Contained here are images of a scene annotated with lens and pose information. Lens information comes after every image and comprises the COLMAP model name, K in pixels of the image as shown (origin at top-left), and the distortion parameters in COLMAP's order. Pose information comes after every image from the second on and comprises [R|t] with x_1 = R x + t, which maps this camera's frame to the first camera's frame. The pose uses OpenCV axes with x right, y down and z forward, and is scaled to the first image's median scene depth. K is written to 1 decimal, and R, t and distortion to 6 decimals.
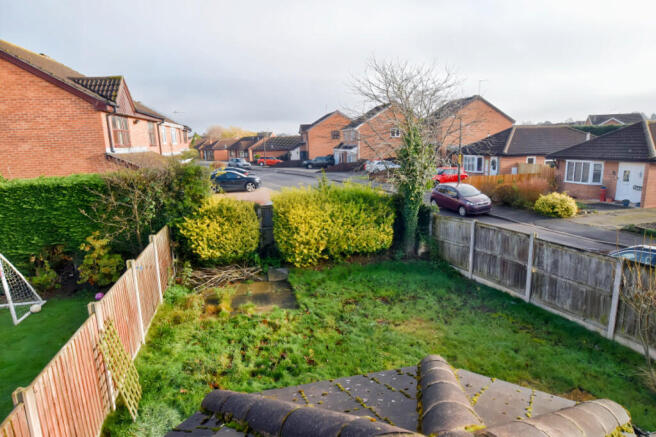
lens RADIAL K [[366.3, 0, 323.7], [0, 366.3, 224.5], [0, 0, 1]] dist [-0.016663, 0.001518]
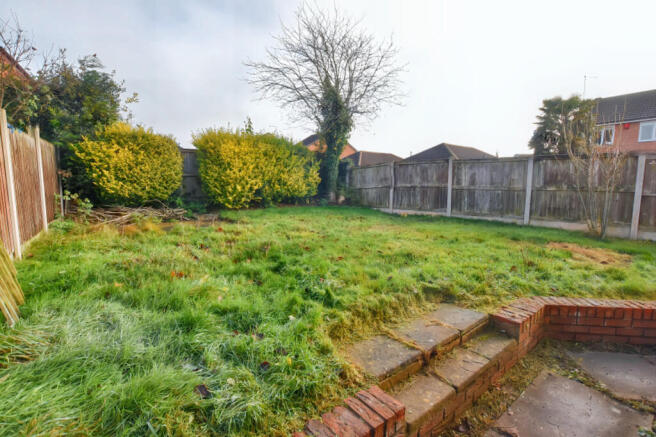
lens RADIAL K [[292.2, 0, 329.6], [0, 292.2, 214.5], [0, 0, 1]] dist [-0.028914, -0.000103]
pose [[0.915613, -0.017405, 0.401685, -0.141659], [0.052249, 0.995742, -0.075953, 0.211536], [-0.398652, 0.090531, 0.912623, 0.244374]]
